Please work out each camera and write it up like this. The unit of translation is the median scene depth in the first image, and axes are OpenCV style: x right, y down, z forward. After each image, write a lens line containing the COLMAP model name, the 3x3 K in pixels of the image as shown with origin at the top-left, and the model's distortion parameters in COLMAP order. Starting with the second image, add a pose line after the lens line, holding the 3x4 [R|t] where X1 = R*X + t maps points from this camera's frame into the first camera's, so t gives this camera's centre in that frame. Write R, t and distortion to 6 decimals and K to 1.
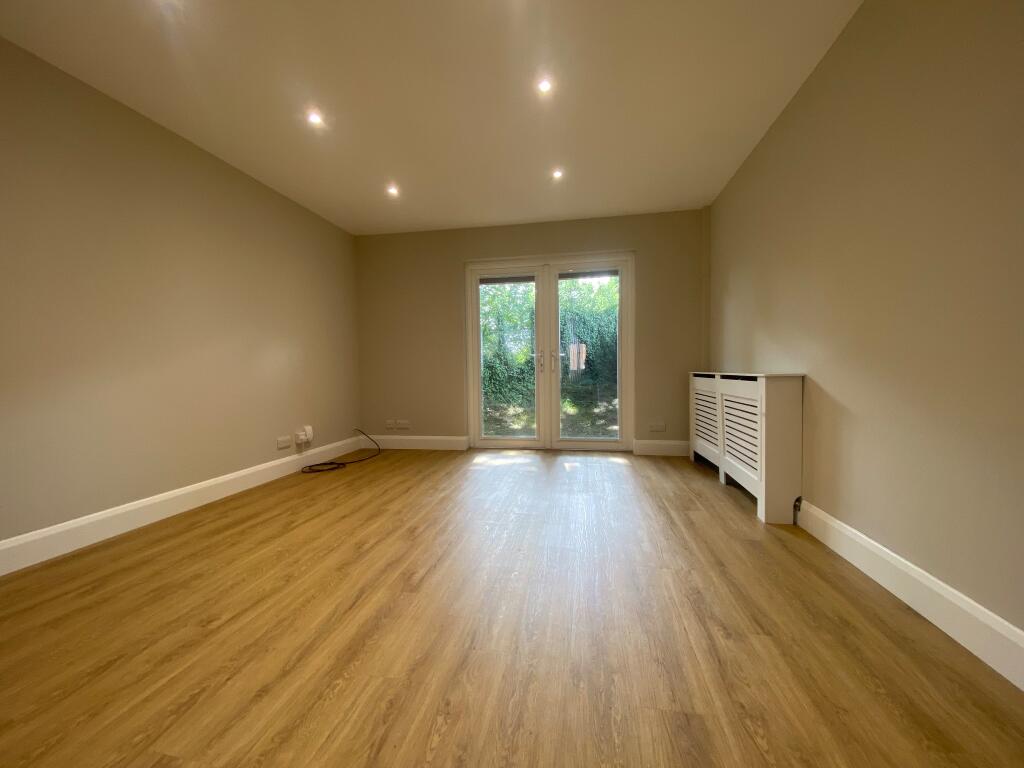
lens RADIAL K [[416.1, 0, 512.0], [0, 416.1, 384.0], [0, 0, 1]] dist [0.000954, 0.000074]
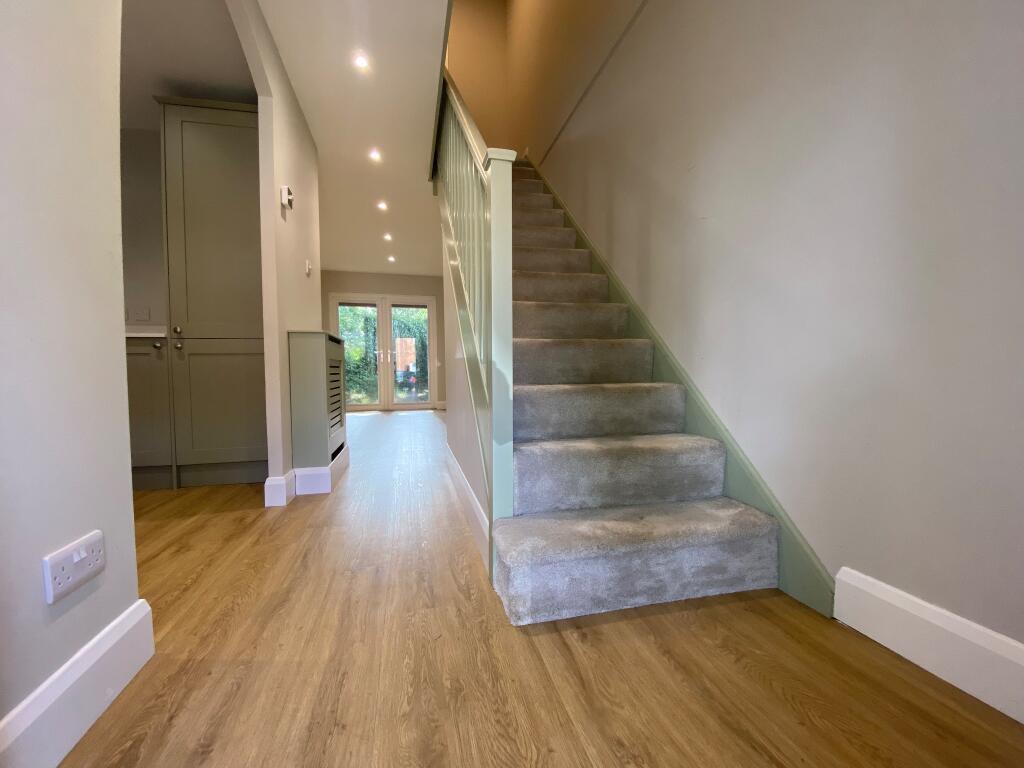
lens RADIAL K [[416.1, 0, 512.0], [0, 416.1, 384.0], [0, 0, 1]] dist [0.000954, 0.000074]
pose [[0.916260, -0.014641, 0.400317, -0.060191], [0.014366, 0.999890, 0.003687, 0.027267], [-0.400327, 0.002373, 0.916369, -0.357735]]
